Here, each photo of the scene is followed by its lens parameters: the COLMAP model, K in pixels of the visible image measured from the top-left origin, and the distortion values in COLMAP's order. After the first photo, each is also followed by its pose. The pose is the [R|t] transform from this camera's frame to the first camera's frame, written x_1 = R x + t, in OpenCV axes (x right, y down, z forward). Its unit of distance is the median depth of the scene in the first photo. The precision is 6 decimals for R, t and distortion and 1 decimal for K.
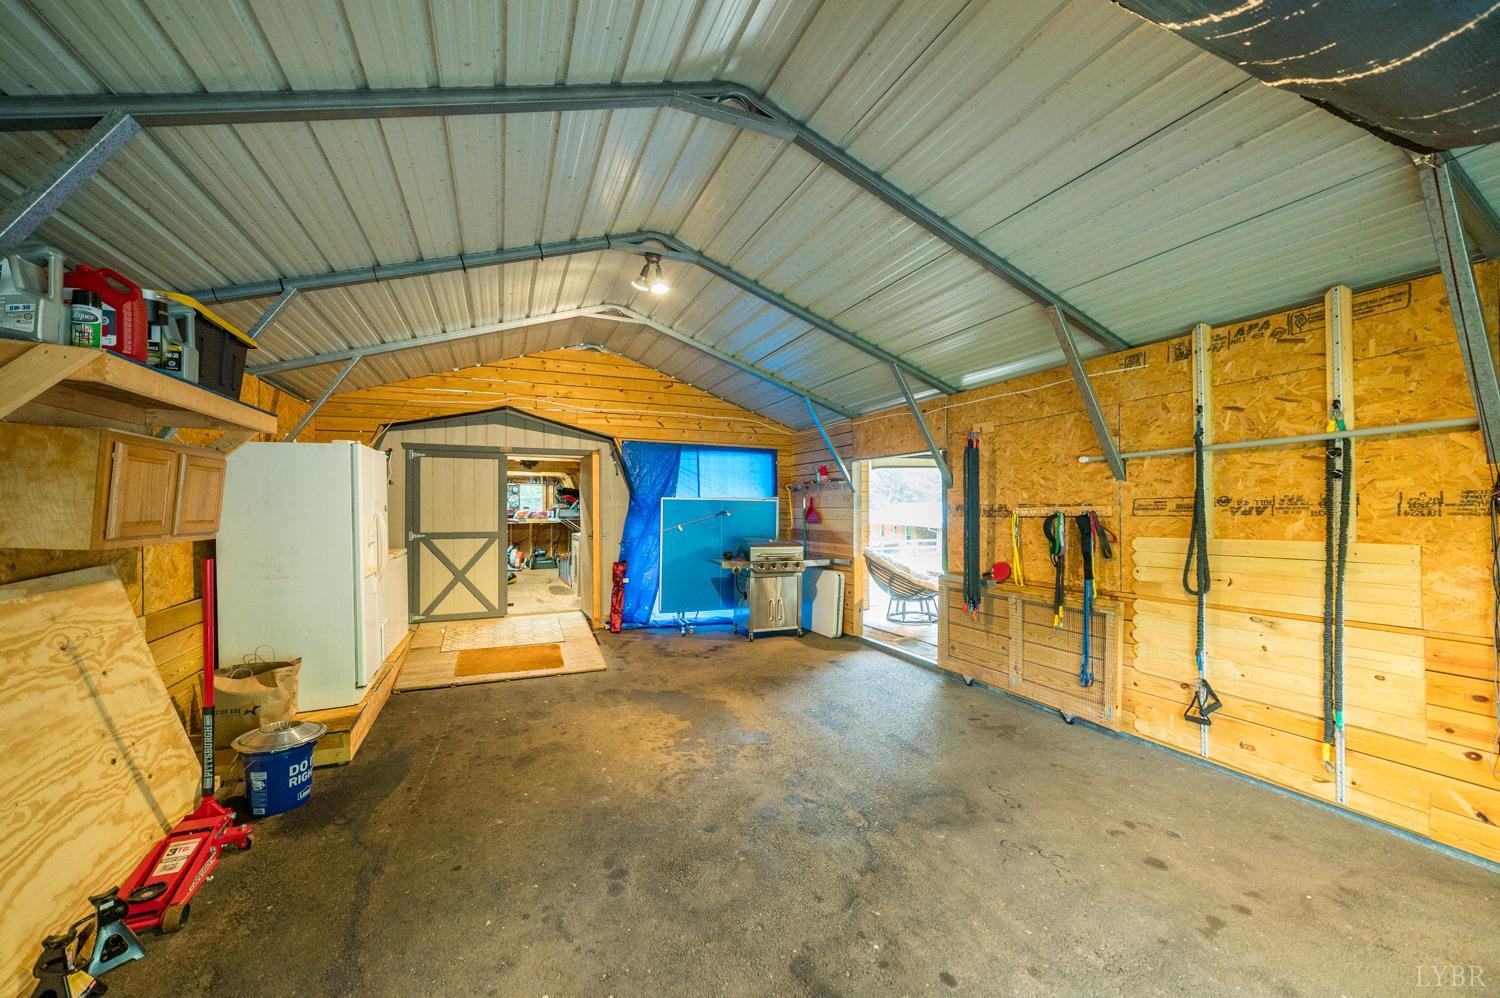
lens RADIAL K [[571.9, 0, 747.2], [0, 571.9, 510.5], [0, 0, 1]] dist [0.000060, 0.001016]
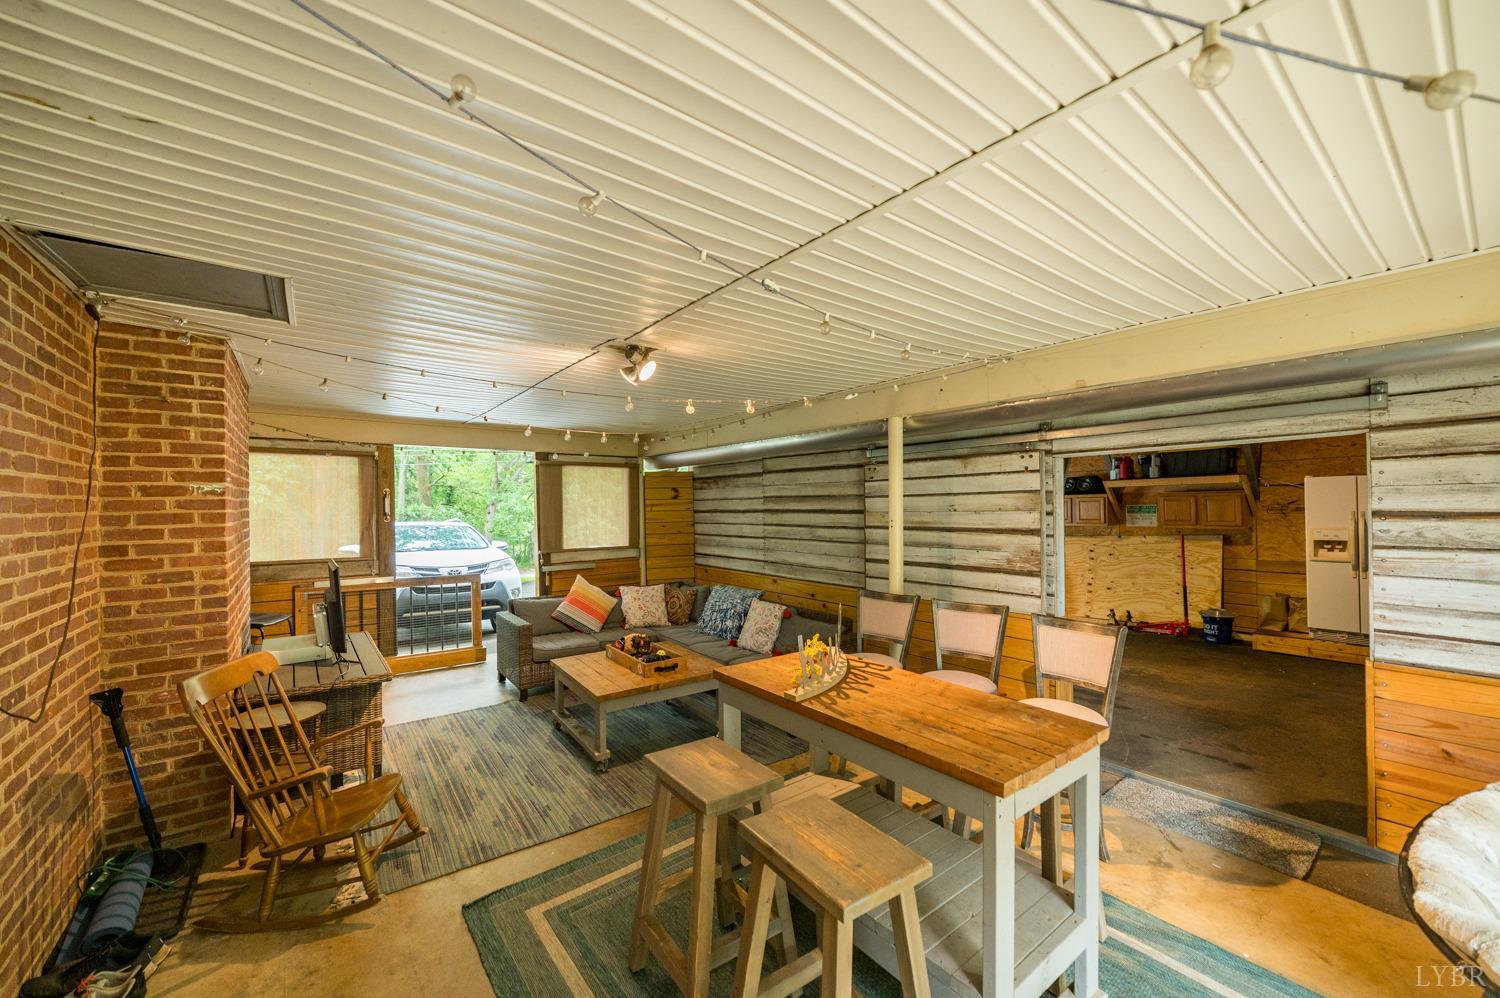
lens RADIAL K [[571.9, 0, 756.5], [0, 571.9, 504.8], [0, 0, 1]] dist [0.000060, 0.001016]
pose [[-0.972410, 0.014473, -0.232829, 1.497297], [0.015480, 0.999877, -0.002495, -0.071417], [0.232764, -0.006030, -0.972514, 2.719366]]
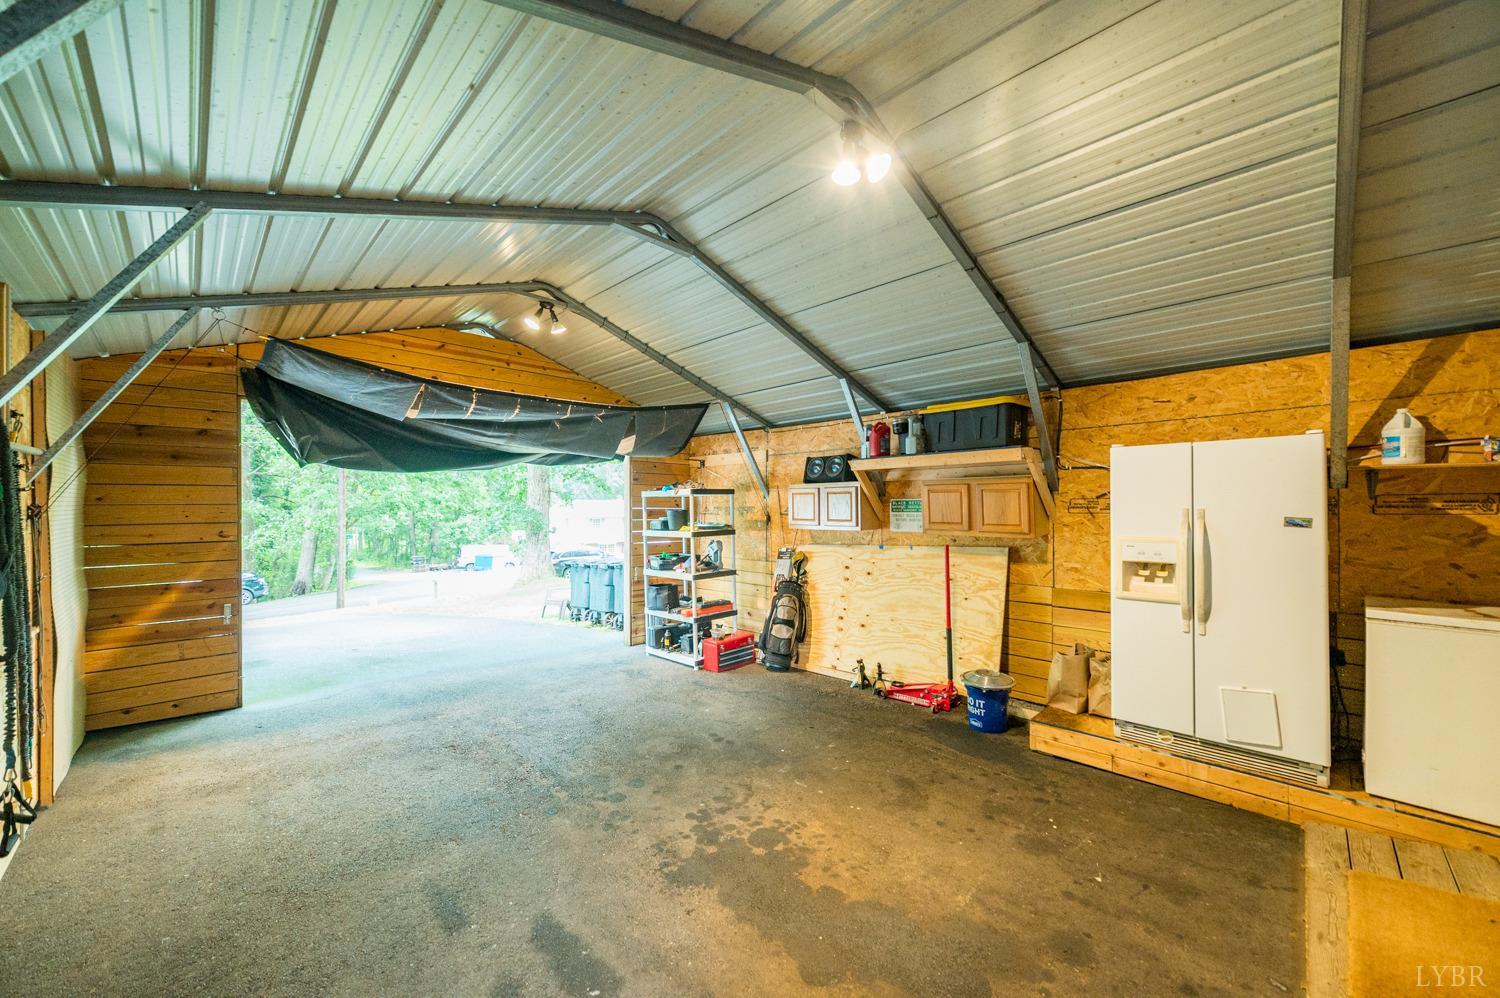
lens RADIAL K [[571.9, 0, 744.7], [0, 571.9, 504.3], [0, 0, 1]] dist [0.000060, 0.001016]
pose [[-0.935179, -0.000012, -0.354175, 0.225841], [0.000608, 0.999998, -0.001638, -0.031005], [0.354174, -0.001747, -0.935178, 2.007724]]
